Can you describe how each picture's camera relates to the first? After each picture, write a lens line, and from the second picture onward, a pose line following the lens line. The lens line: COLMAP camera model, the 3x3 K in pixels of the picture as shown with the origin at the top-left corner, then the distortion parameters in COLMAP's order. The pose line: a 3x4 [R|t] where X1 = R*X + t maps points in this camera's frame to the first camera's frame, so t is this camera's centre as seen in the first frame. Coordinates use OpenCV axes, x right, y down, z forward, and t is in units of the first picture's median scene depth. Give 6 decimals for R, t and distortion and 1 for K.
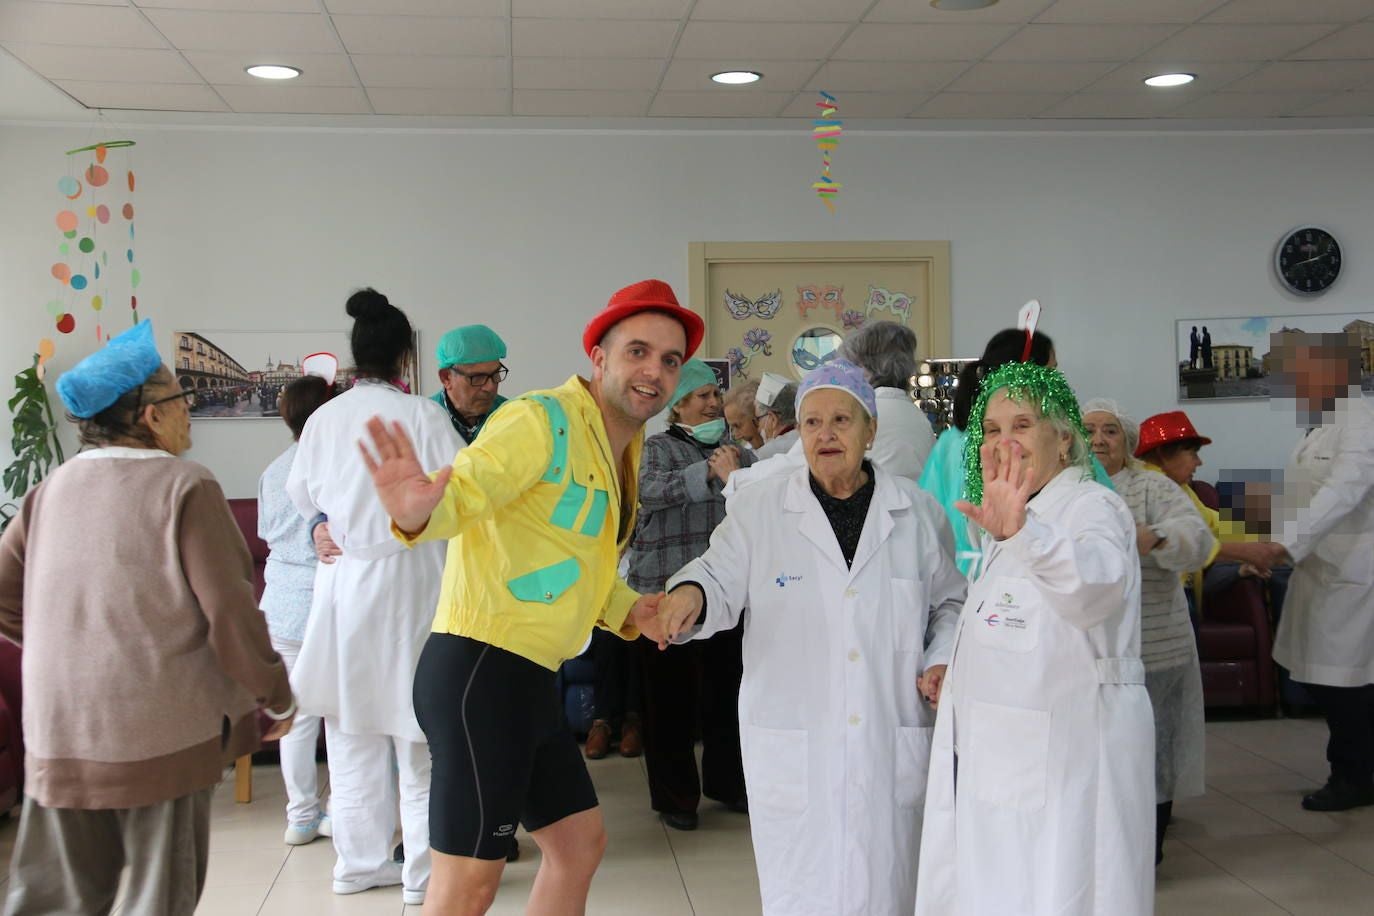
lens RADIAL K [[1477.9, 0, 710.6], [0, 1477.9, 441.3], [0, 0, 1]] dist [-0.085461, 0.368062]
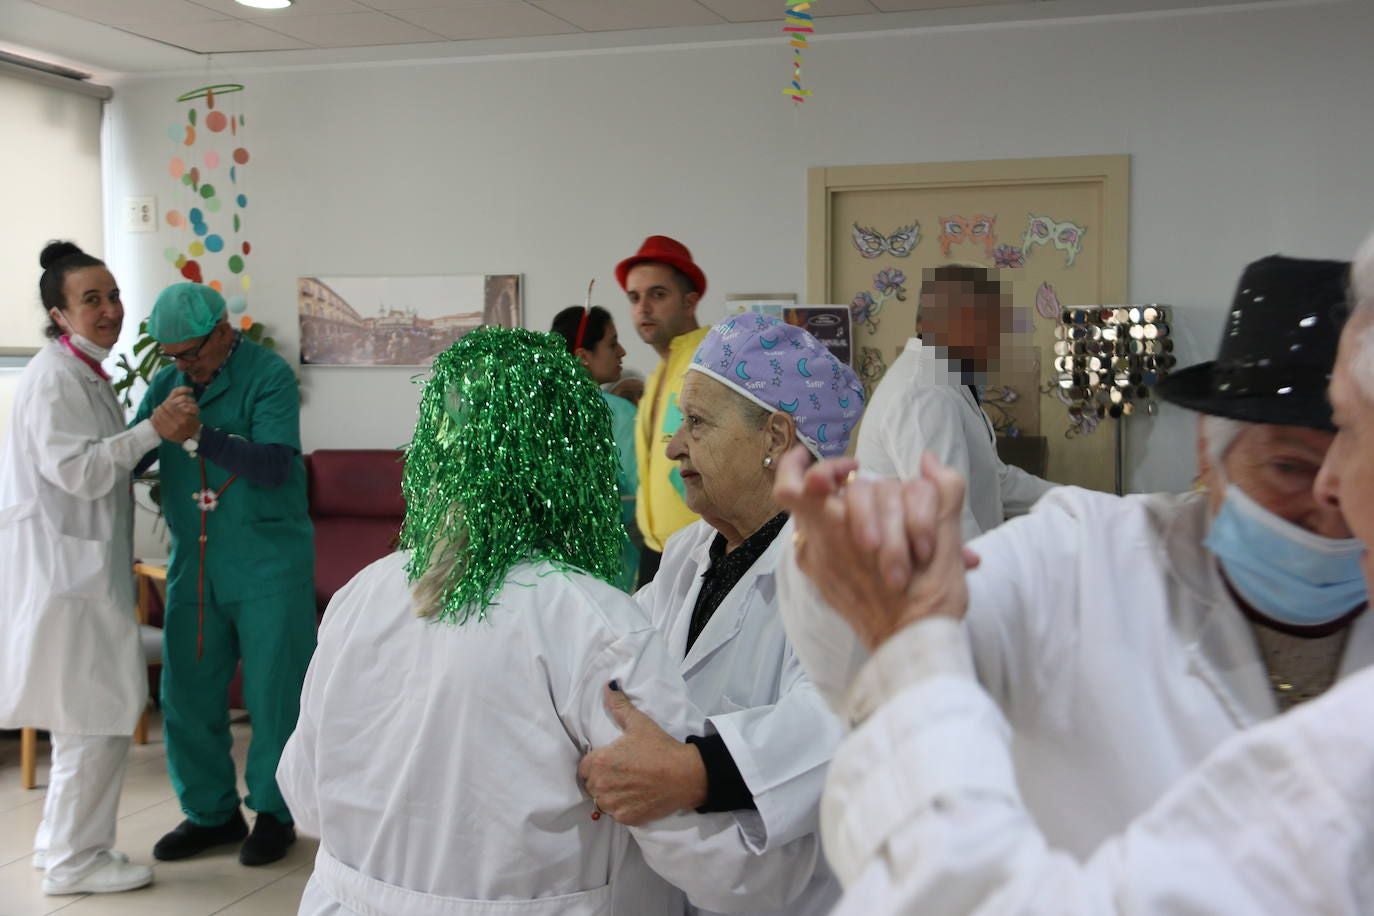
lens RADIAL K [[1587.4, 0, 687.0], [0, 1587.4, 458.0], [0, 0, 1]] dist [-0.053109, 0.538756]
pose [[0.912771, 0.038710, -0.406634, 0.298149], [-0.022248, 0.998733, 0.045135, -0.006891], [0.407866, -0.032151, 0.912475, 0.125924]]
